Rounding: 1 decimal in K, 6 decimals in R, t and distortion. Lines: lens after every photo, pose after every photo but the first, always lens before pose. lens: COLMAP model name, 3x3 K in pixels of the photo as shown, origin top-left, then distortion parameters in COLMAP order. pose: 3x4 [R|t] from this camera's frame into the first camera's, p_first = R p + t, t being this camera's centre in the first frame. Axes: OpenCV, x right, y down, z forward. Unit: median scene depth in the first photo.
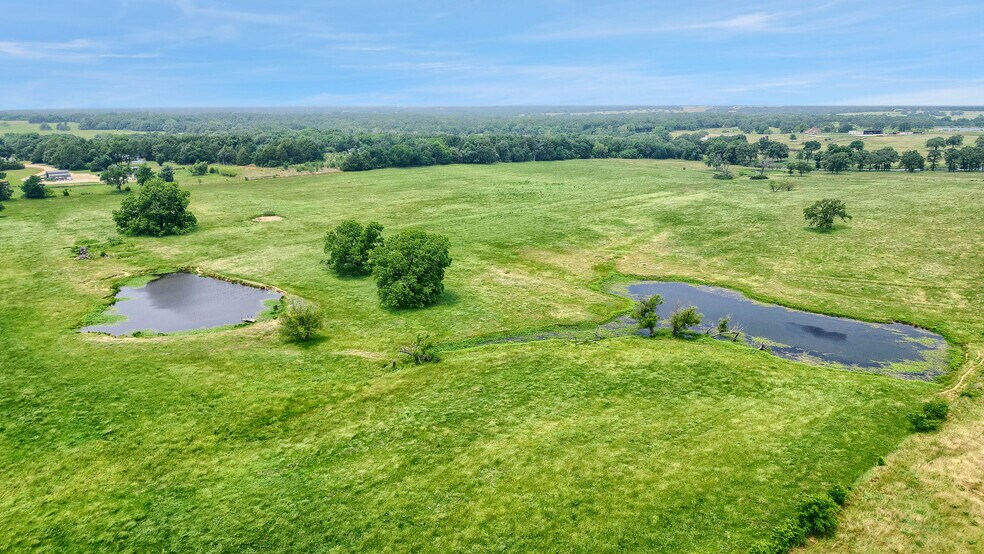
lens RADIAL K [[685.6, 0, 492.4], [0, 685.6, 275.4], [0, 0, 1]] dist [0.039795, -0.026009]
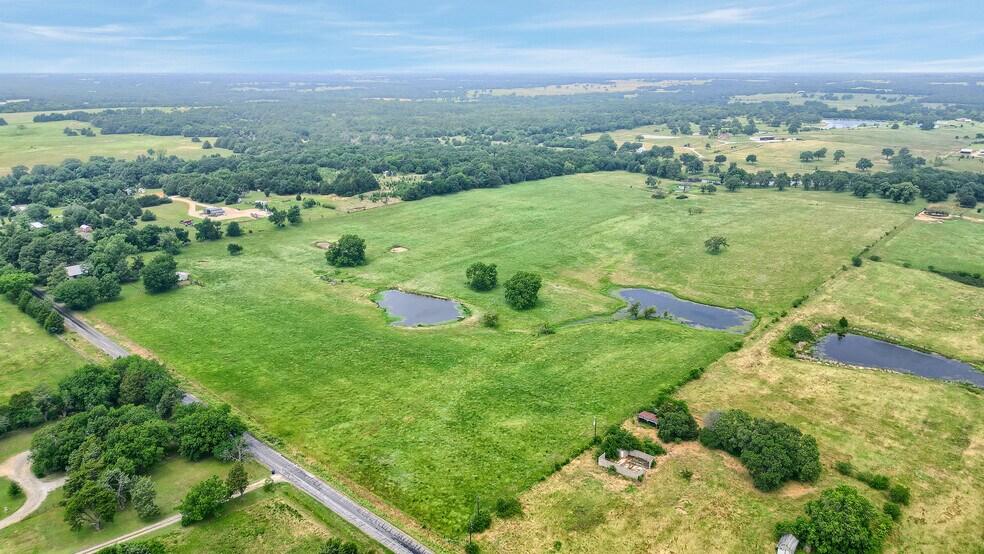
lens RADIAL K [[685.6, 0, 489.0], [0, 685.6, 277.5], [0, 0, 1]] dist [0.039795, -0.026009]
pose [[0.995484, -0.030144, 0.090016, -0.398132], [0.024411, 0.997643, 0.064126, -0.179396], [-0.091736, -0.061639, 0.993874, -1.069057]]
